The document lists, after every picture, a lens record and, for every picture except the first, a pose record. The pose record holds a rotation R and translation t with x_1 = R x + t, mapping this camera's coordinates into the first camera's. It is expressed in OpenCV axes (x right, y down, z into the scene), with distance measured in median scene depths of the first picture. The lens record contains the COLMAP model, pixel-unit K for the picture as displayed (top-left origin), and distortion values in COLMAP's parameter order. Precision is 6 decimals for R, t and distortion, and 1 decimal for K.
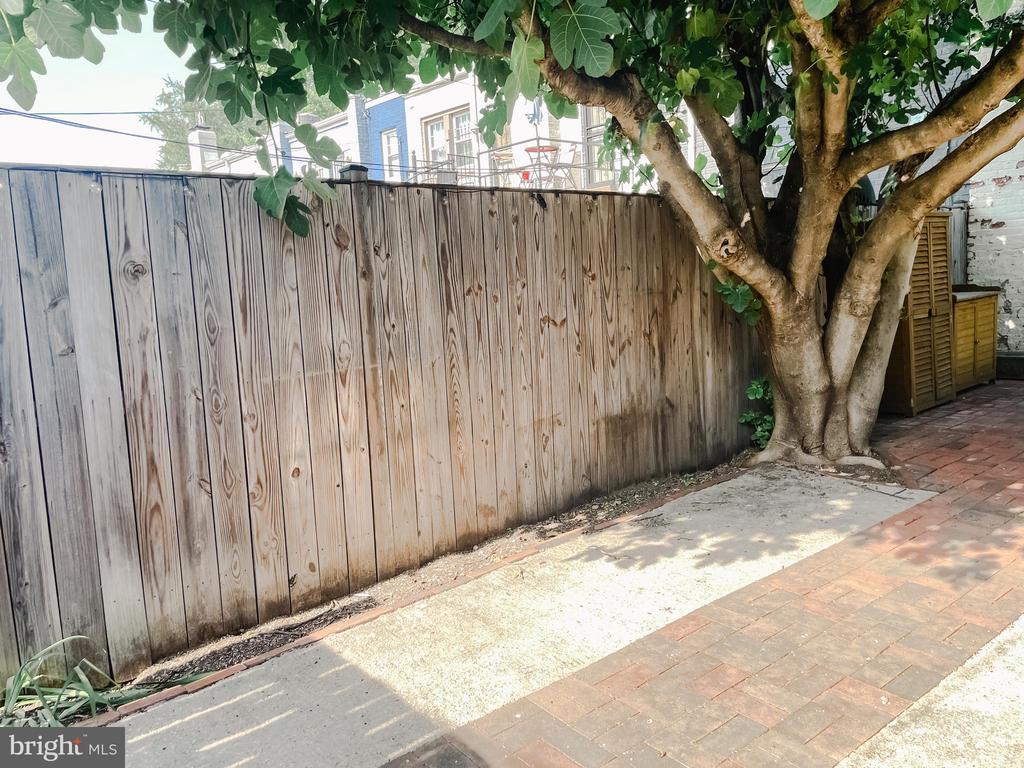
lens RADIAL K [[786.2, 0, 509.1], [0, 786.2, 389.9], [0, 0, 1]] dist [0.054165, -0.015182]
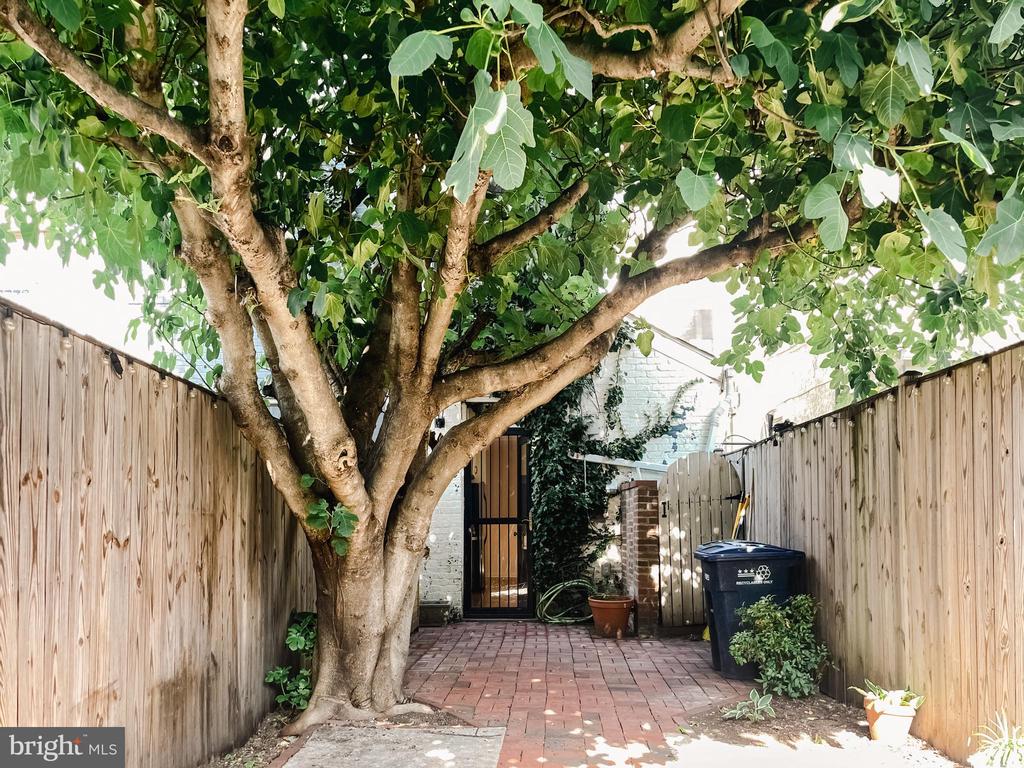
lens RADIAL K [[849.5, 0, 509.7], [0, 849.5, 503.6], [0, 0, 1]] dist [0.089223, 0.000679]
pose [[0.662789, 0.068458, 0.745670, -0.270613], [0.079196, 0.983818, -0.160715, 0.027061], [-0.744607, 0.165574, 0.646642, 0.261446]]
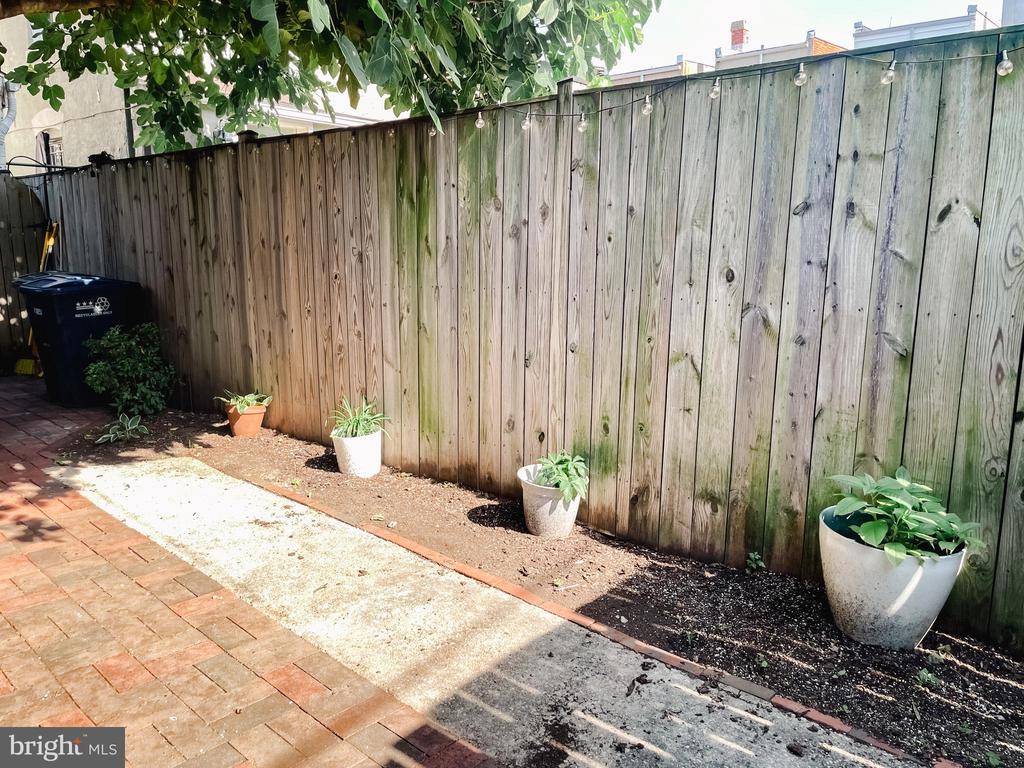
lens RADIAL K [[775.4, 0, 513.7], [0, 775.4, 378.5], [0, 0, 1]] dist [0.008114, -0.006299]
pose [[-0.127515, -0.118210, 0.984767, -0.378053], [0.152600, 0.978712, 0.137243, -0.009001], [-0.980027, 0.167776, -0.106762, 0.363082]]
